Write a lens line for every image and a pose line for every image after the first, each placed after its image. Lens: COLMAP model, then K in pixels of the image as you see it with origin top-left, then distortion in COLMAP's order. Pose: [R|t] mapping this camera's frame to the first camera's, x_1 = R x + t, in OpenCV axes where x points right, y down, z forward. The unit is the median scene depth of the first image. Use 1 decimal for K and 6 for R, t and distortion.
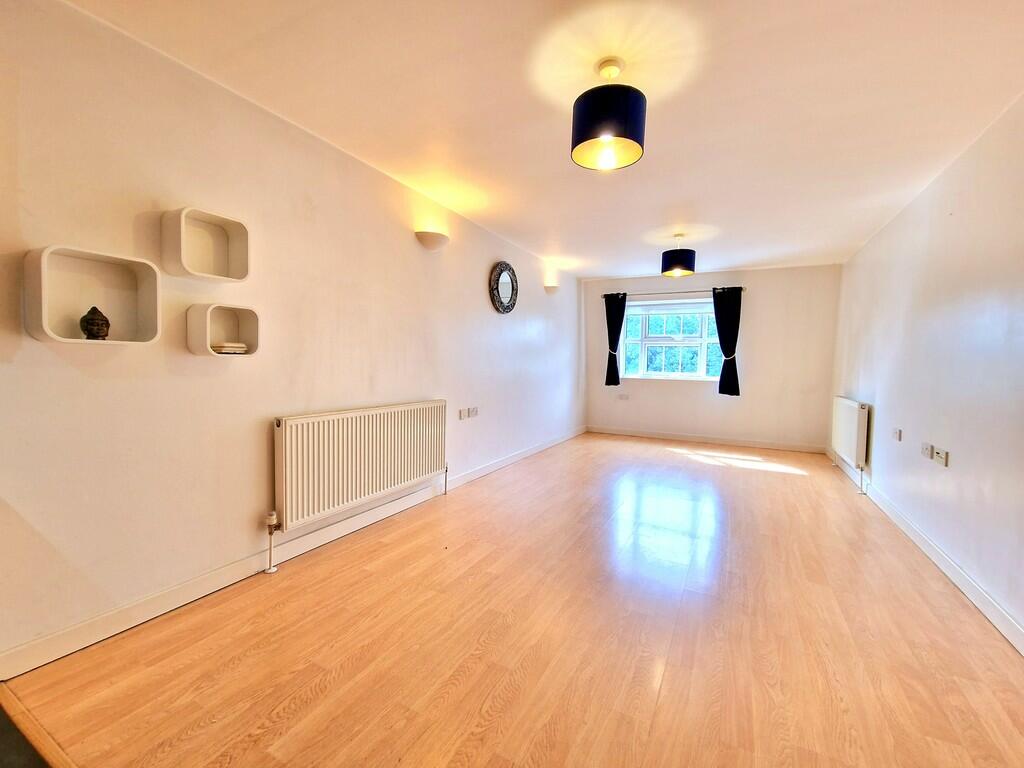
lens RADIAL K [[421.5, 0, 514.1], [0, 421.5, 381.1], [0, 0, 1]] dist [0.000604, -0.000642]
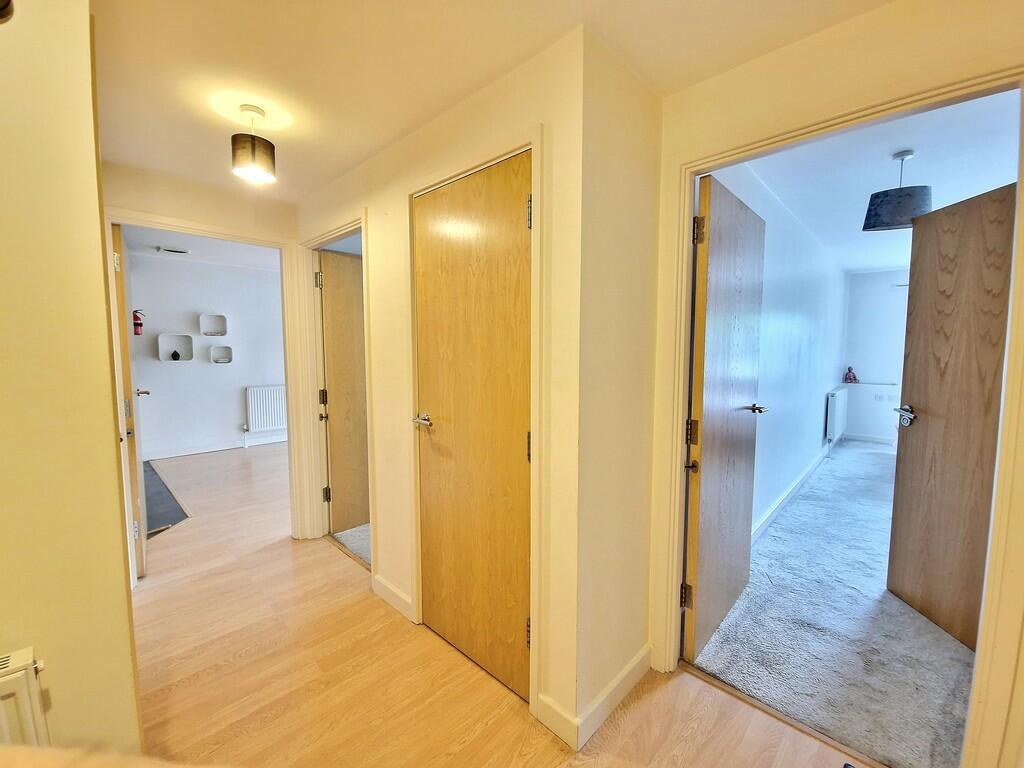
lens RADIAL K [[421.5, 0, 514.1], [0, 421.5, 381.1], [0, 0, 1]] dist [0.000604, -0.000642]
pose [[0.962885, 0.005862, -0.269848, 1.938998], [0.003639, 0.999391, 0.034695, -0.034792], [0.269887, -0.034389, 0.962278, -1.152792]]
